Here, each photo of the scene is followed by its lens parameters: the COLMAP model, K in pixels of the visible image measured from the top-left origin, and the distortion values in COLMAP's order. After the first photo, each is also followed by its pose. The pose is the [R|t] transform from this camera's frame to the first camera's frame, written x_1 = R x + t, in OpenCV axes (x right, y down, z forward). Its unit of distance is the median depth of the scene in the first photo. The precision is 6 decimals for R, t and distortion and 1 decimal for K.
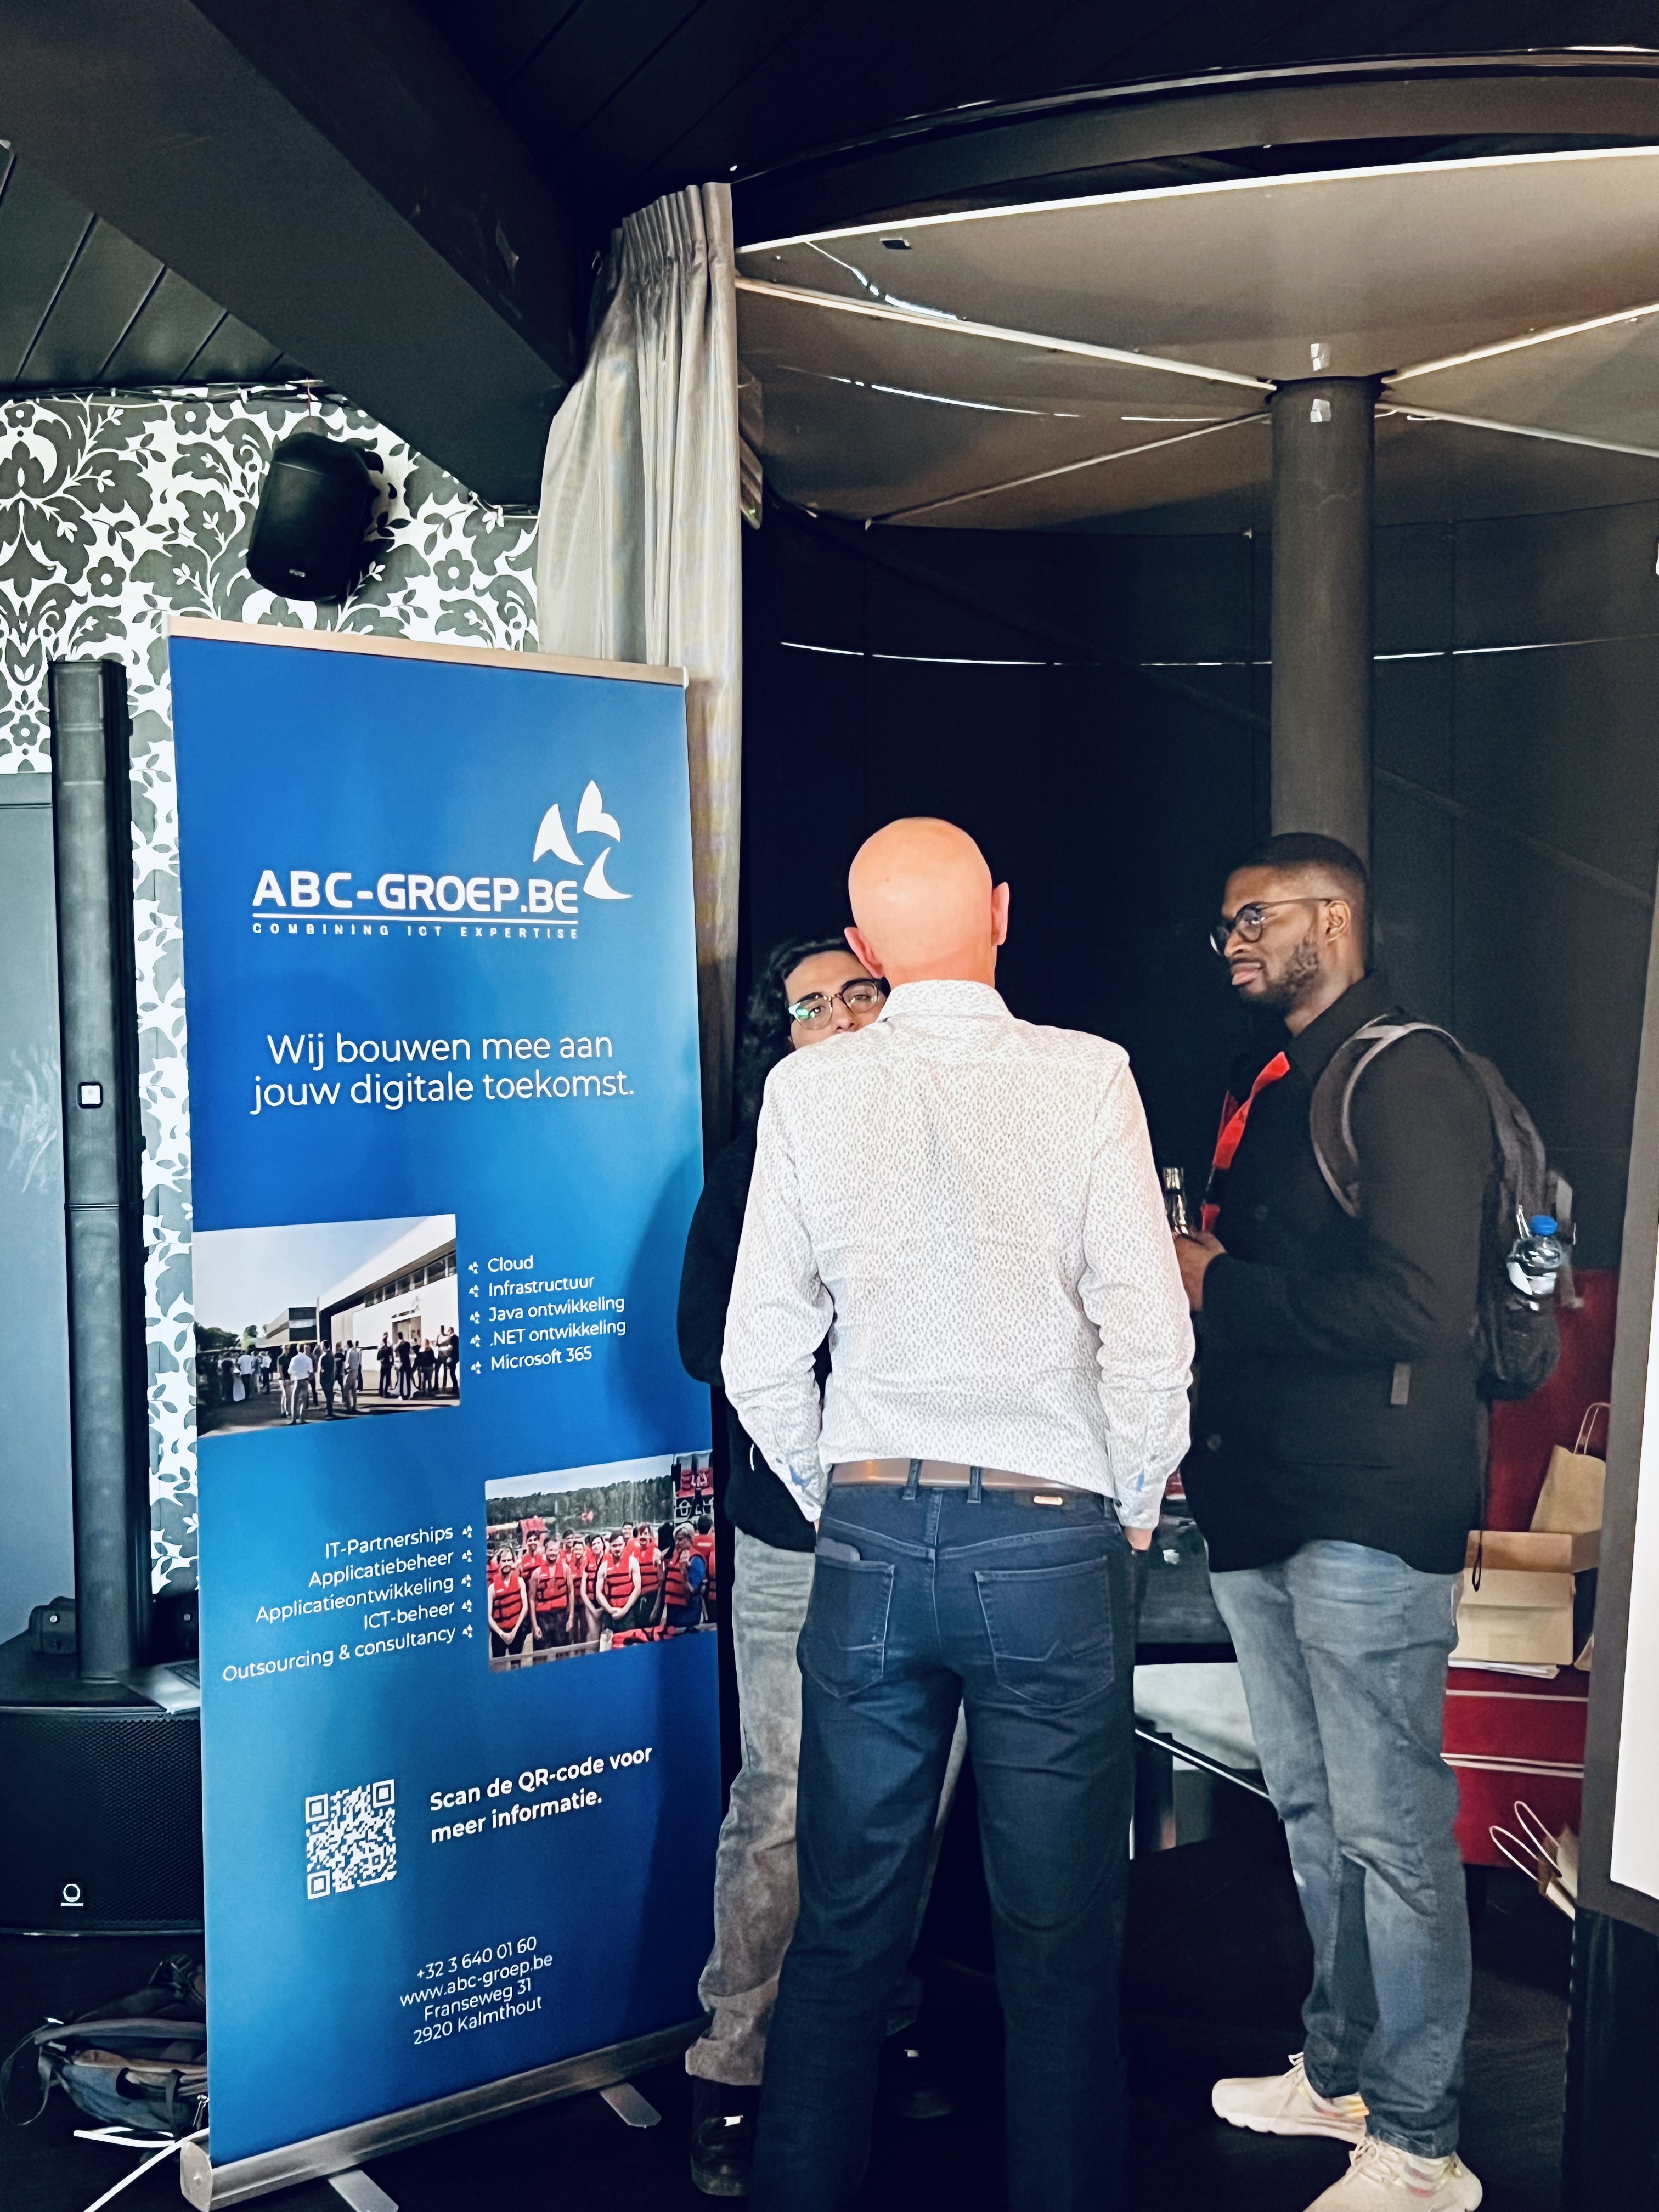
lens RADIAL K [[2626.7, 0, 829.9], [0, 2626.7, 1165.2], [0, 0, 1]] dist [0.017157, 0.000000]
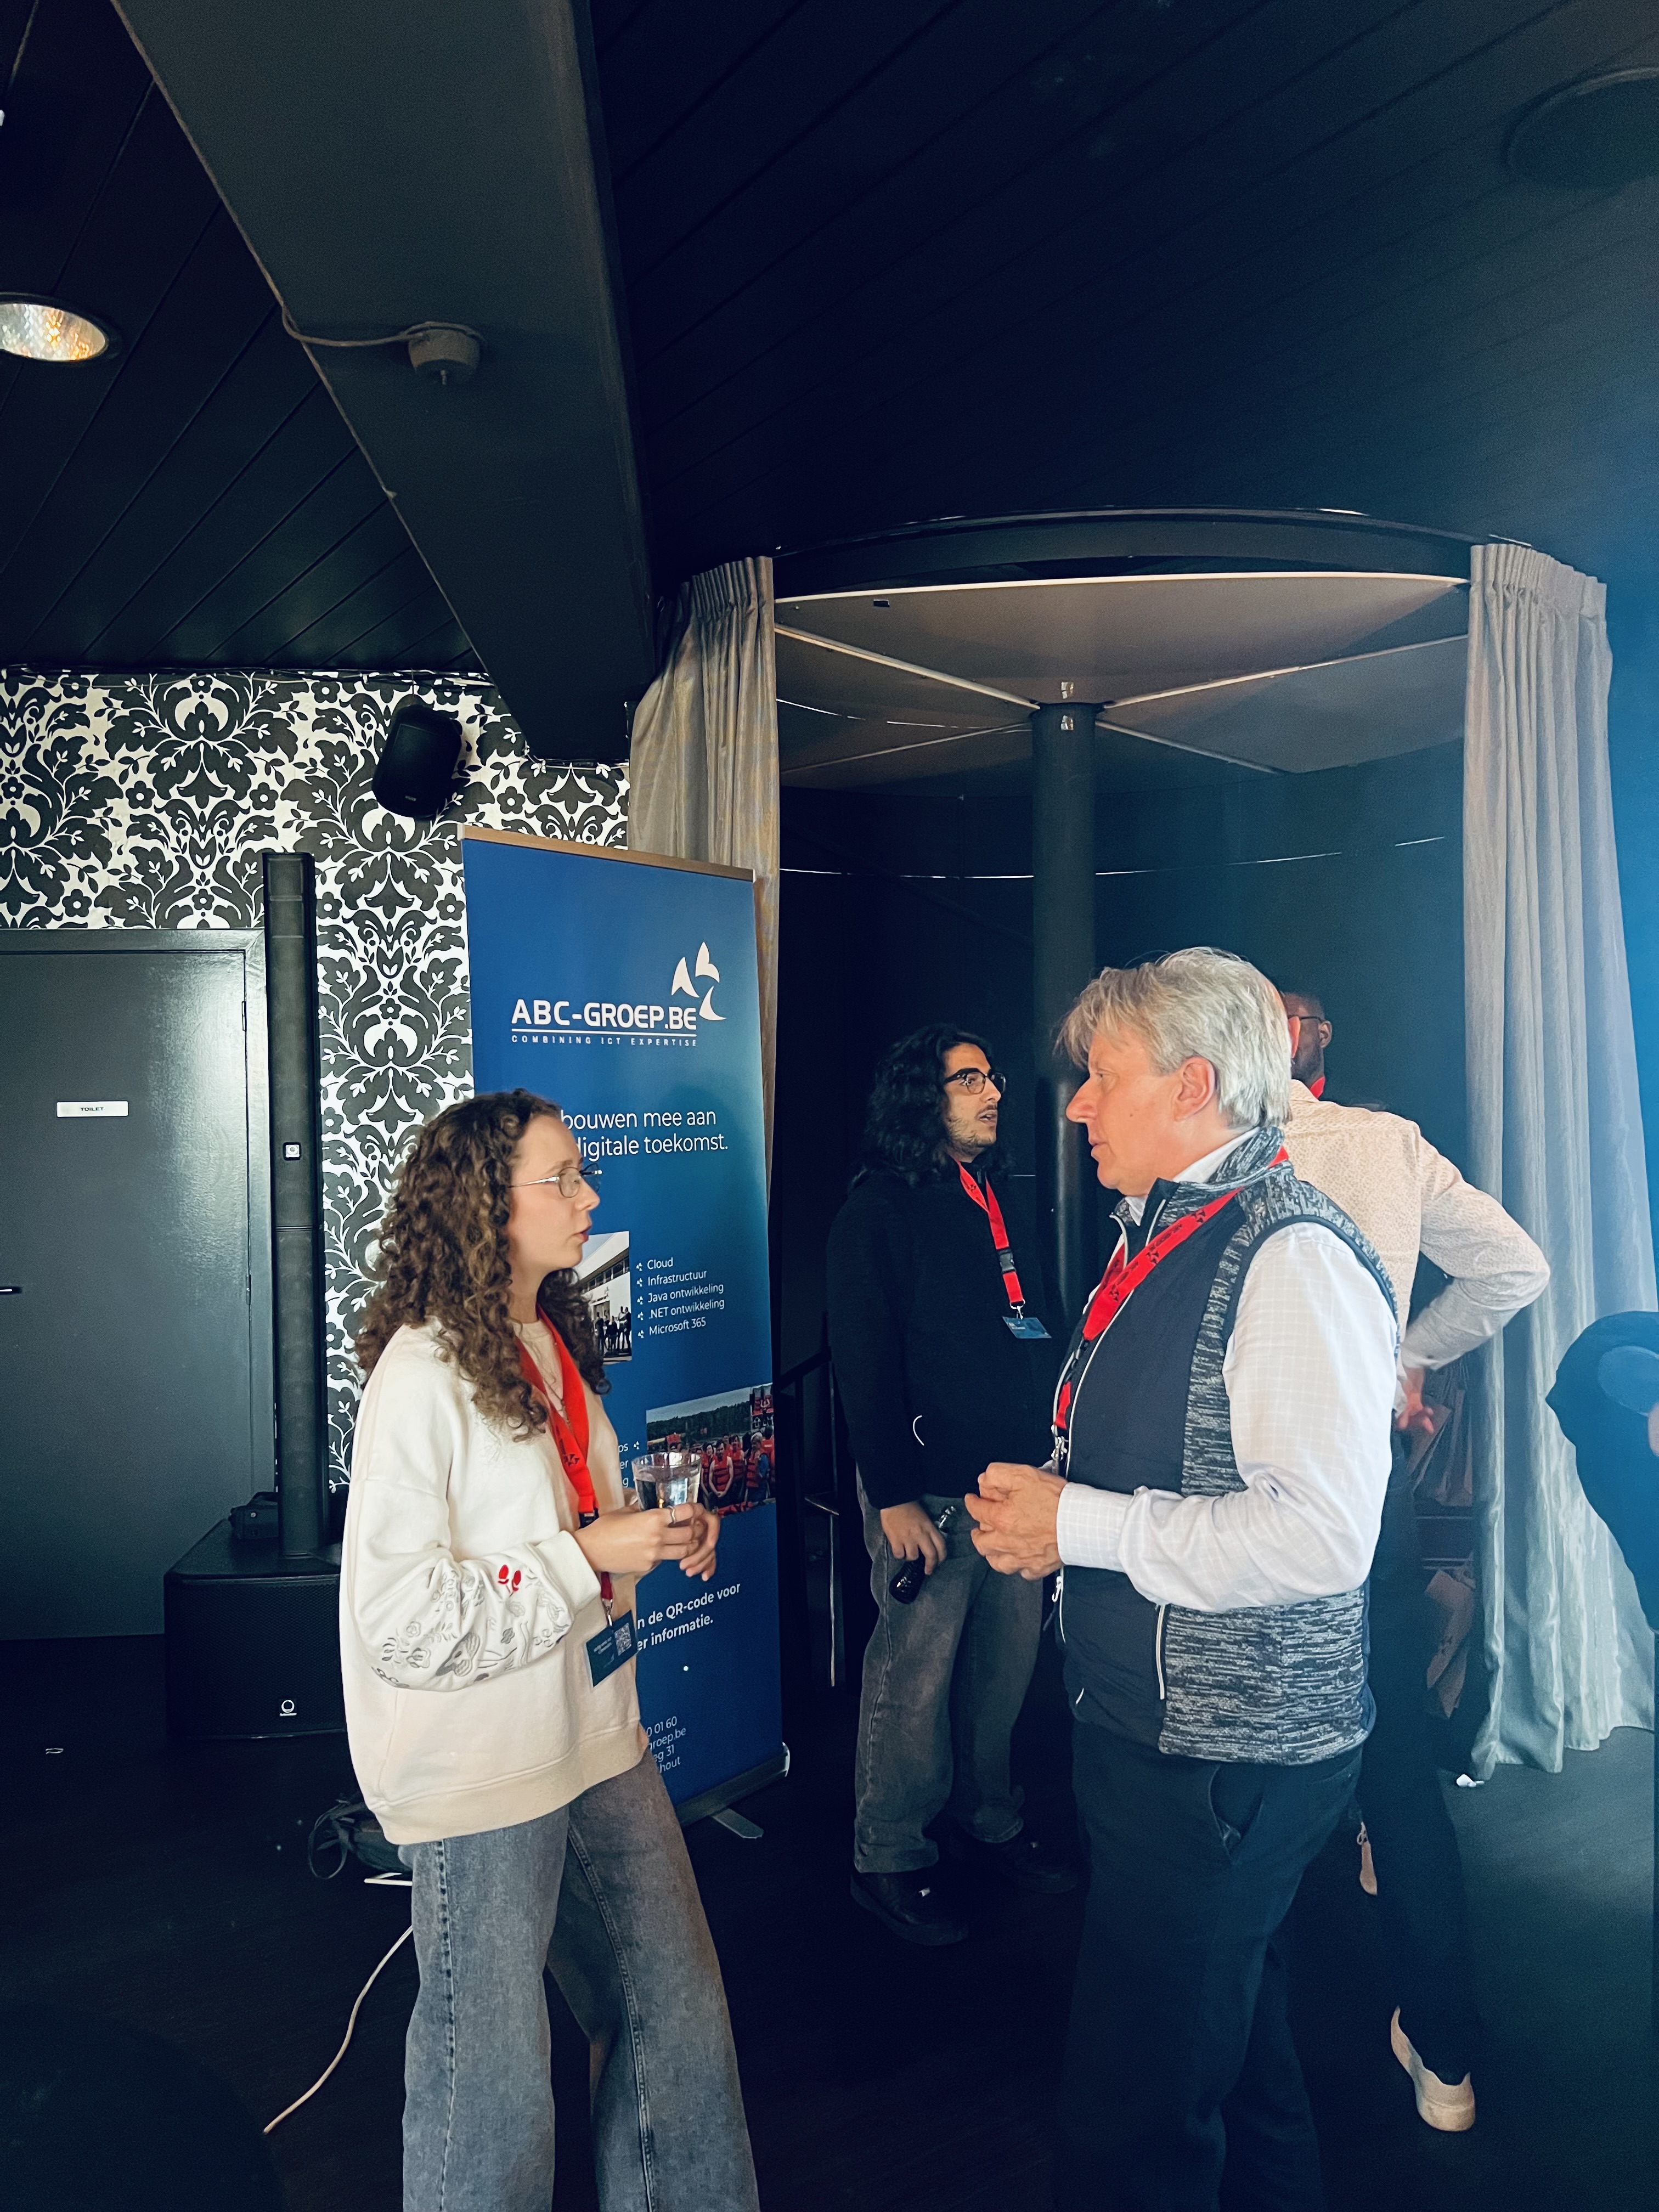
lens RADIAL K [[1638.0, 0, 842.7], [0, 1638.0, 1140.9], [0, 0, 1]] dist [0.029330, -0.076948]
pose [[0.978562, -0.005826, 0.205870, -0.208641], [0.011362, 0.999605, -0.025716, -0.006911], [-0.205638, 0.027503, 0.978241, 0.064389]]
